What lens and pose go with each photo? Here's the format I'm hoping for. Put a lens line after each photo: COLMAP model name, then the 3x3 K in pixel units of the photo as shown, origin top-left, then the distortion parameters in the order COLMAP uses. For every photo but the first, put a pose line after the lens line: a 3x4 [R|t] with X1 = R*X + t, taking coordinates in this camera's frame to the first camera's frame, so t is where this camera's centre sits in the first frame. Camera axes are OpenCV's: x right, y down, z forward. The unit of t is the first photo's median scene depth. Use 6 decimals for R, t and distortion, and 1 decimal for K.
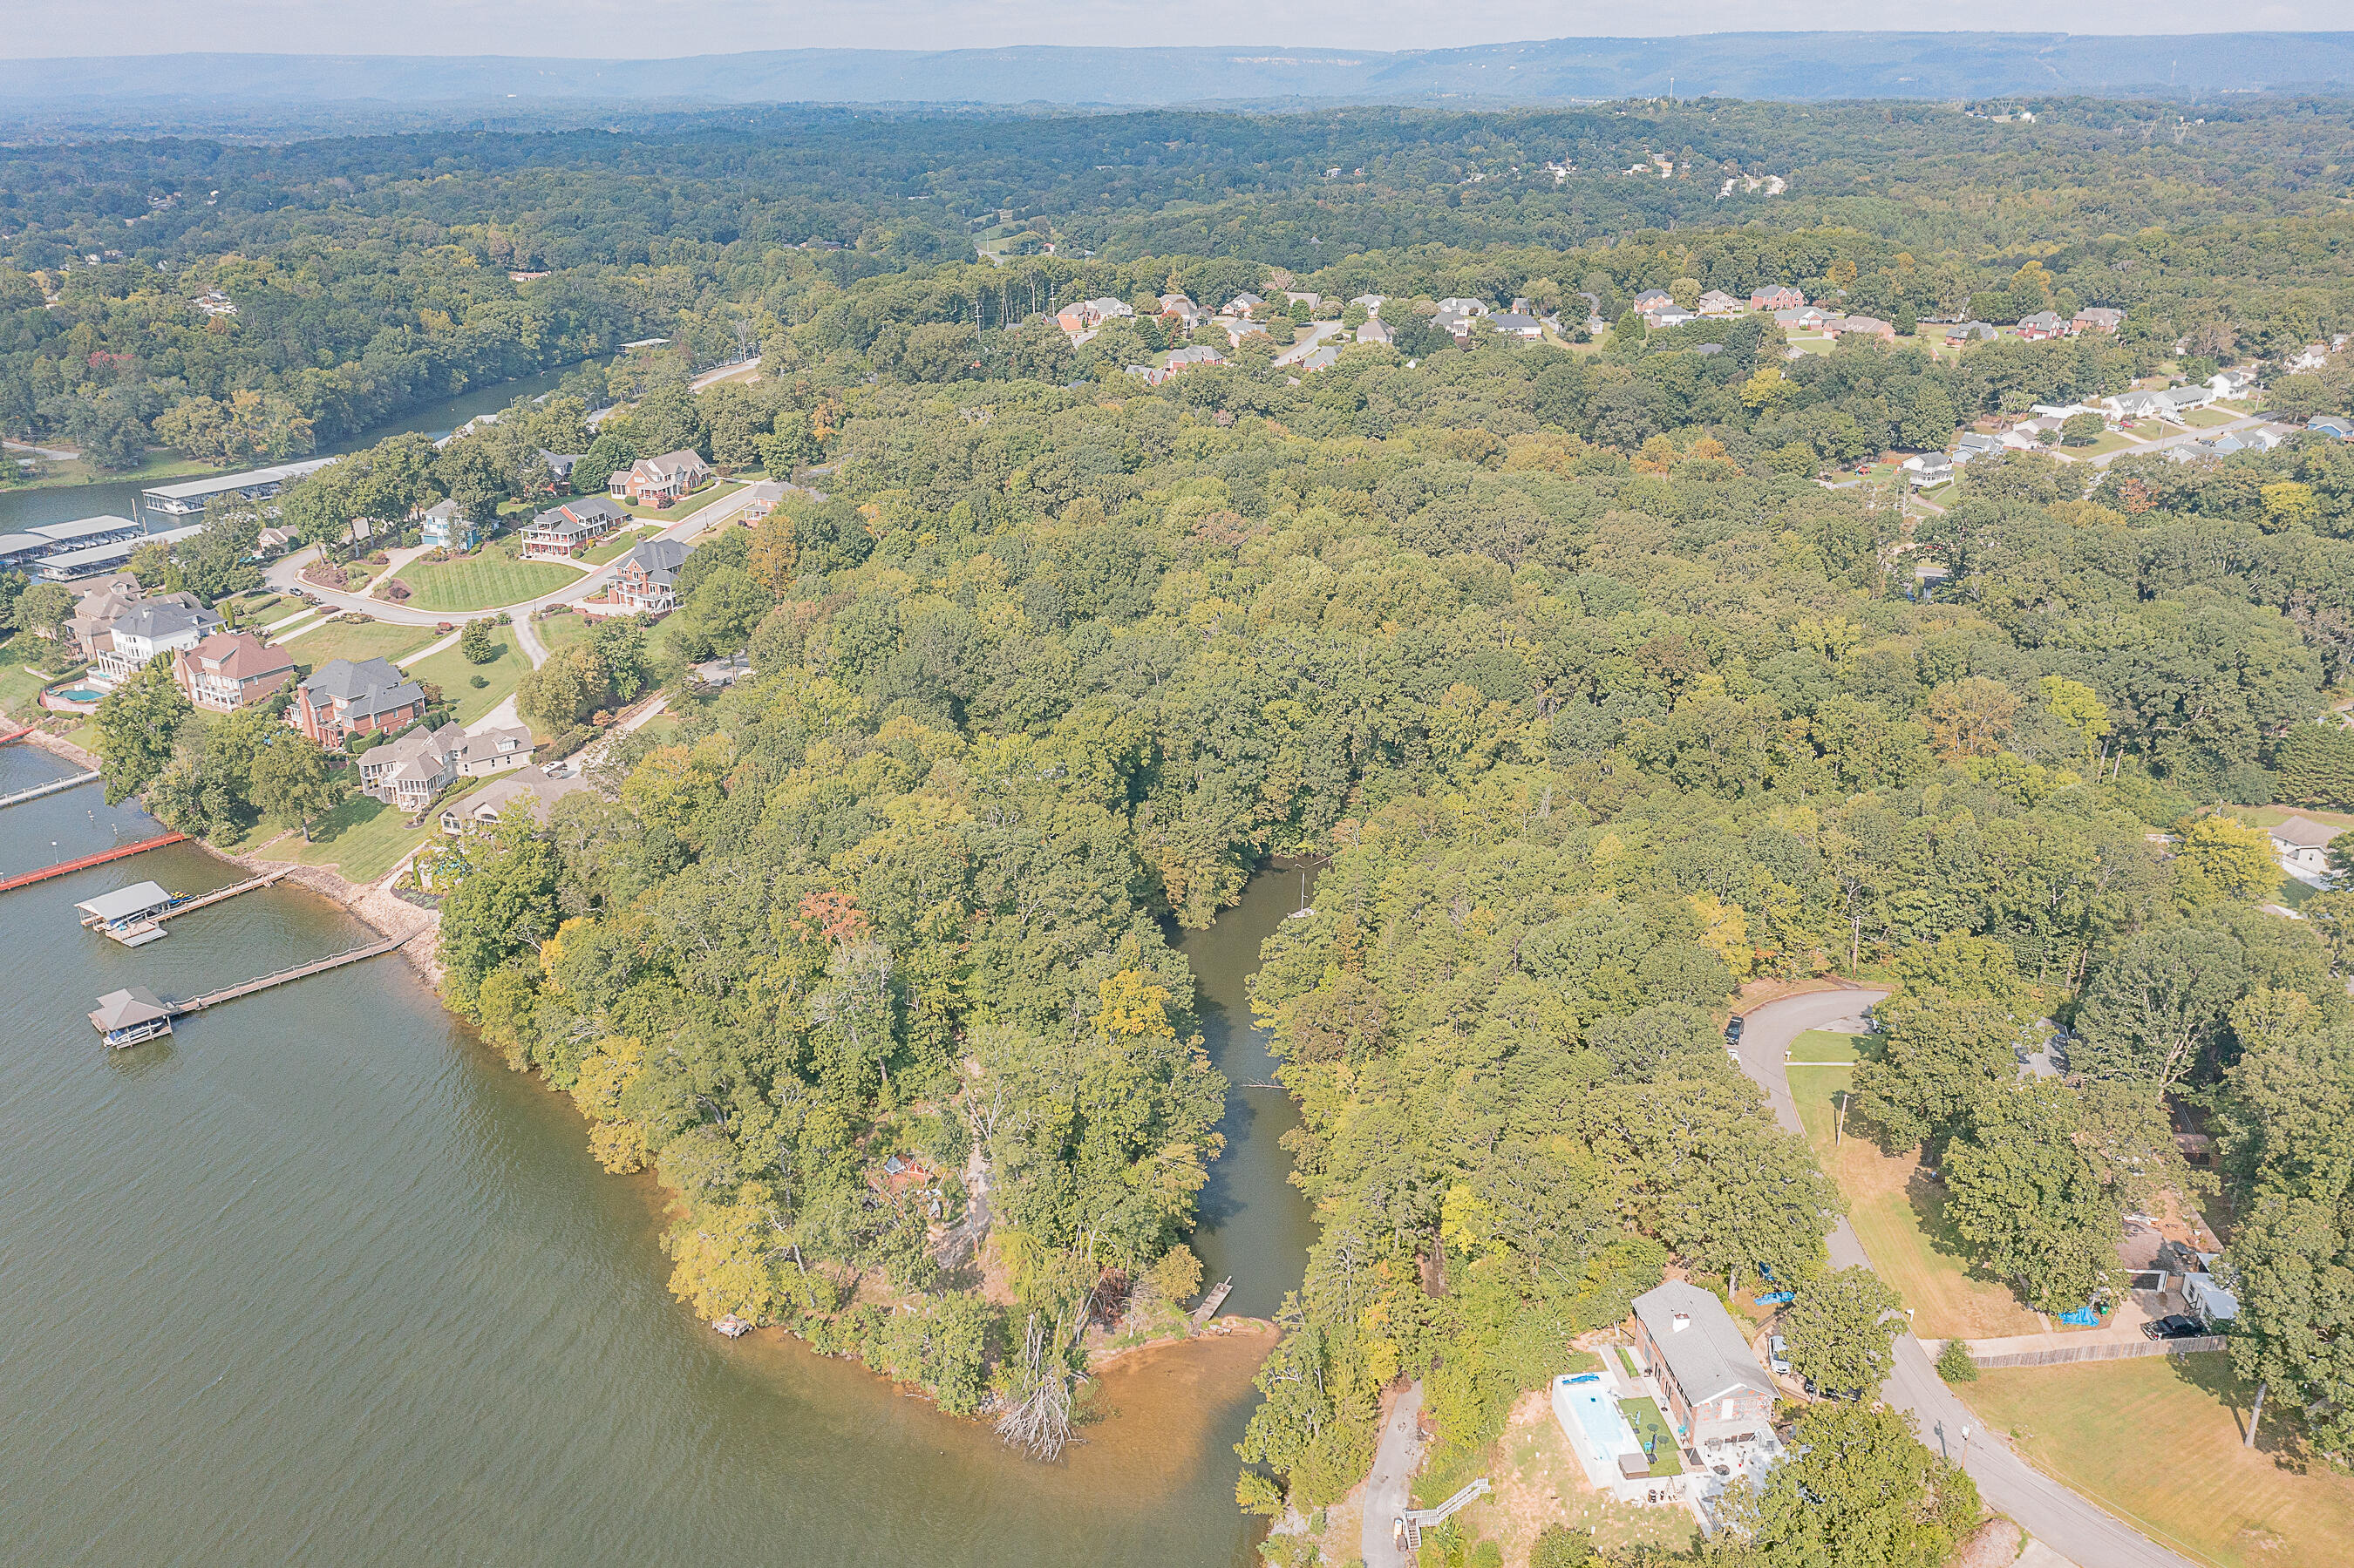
lens RADIAL K [[1866.8, 0, 1170.0], [0, 1866.8, 758.1], [0, 0, 1]] dist [0.005727, 0.009089]
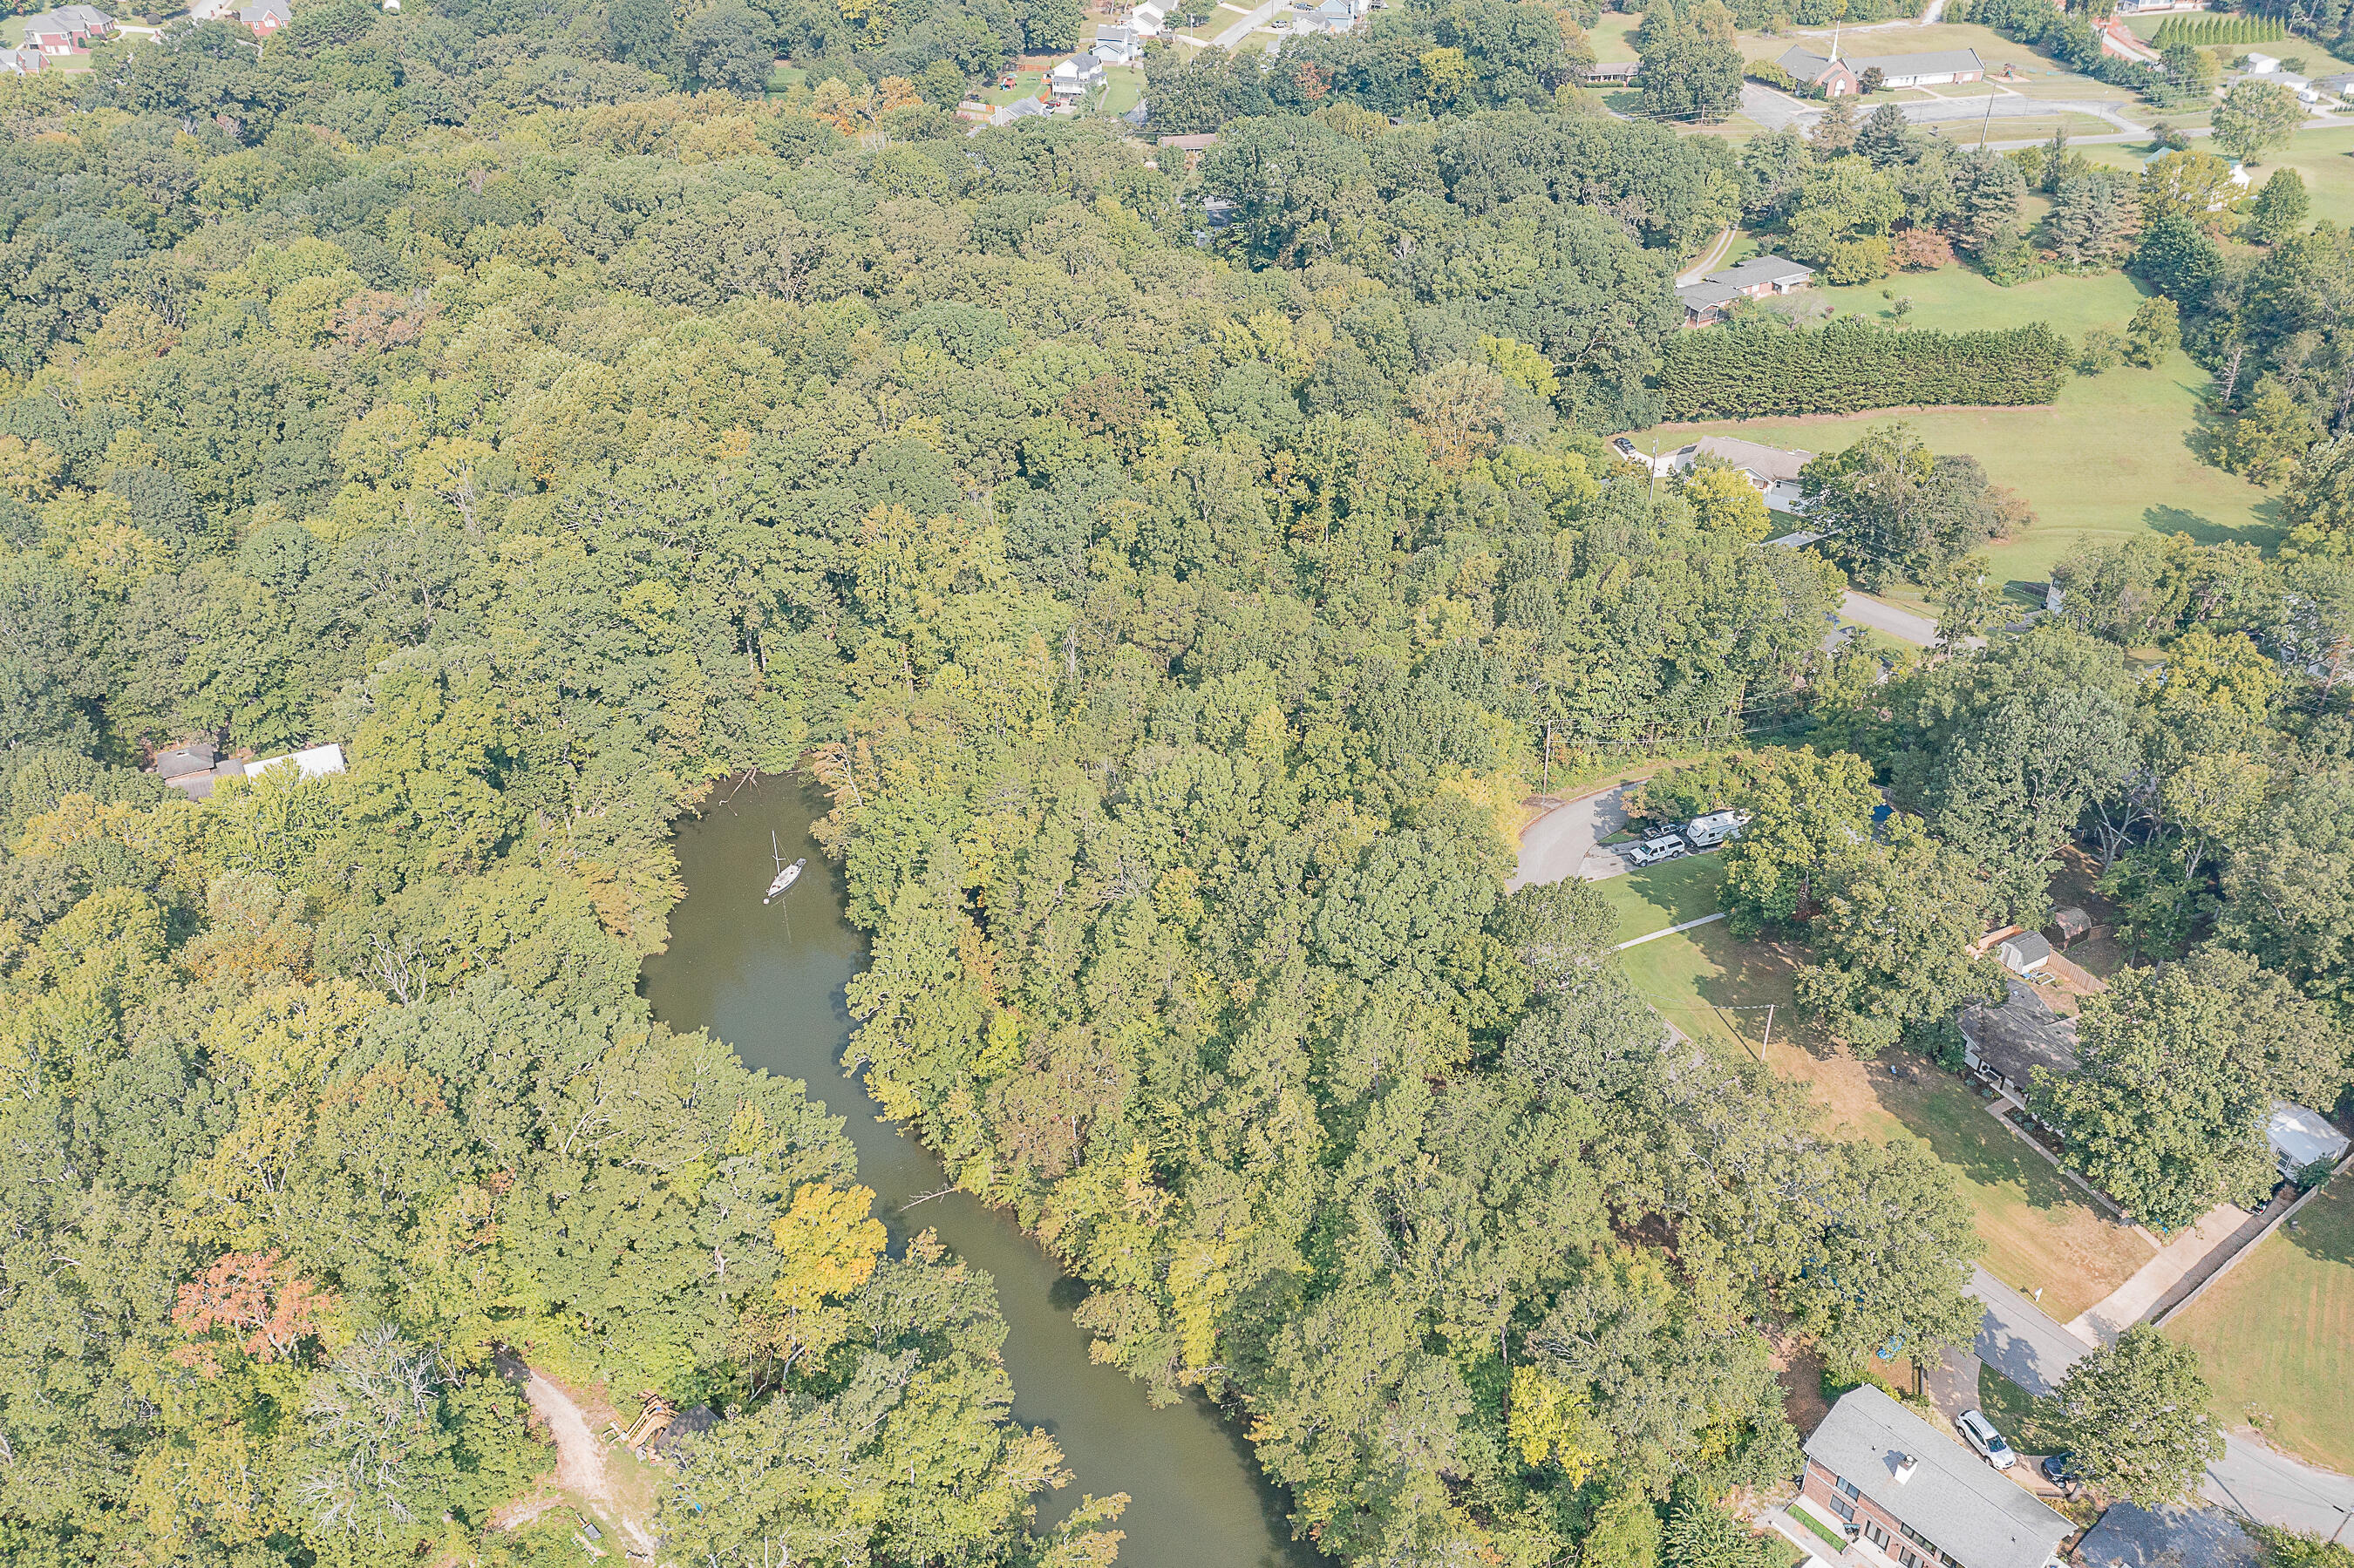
lens RADIAL K [[1862.1, 0, 1175.3], [0, 1862.1, 779.0], [0, 0, 1]] dist [-0.000083, 0.012774]
pose [[0.830219, -0.303990, 0.467253, -0.083726], [0.195361, 0.943727, 0.266860, -0.076200], [-0.522082, -0.130269, 0.842888, 0.217462]]
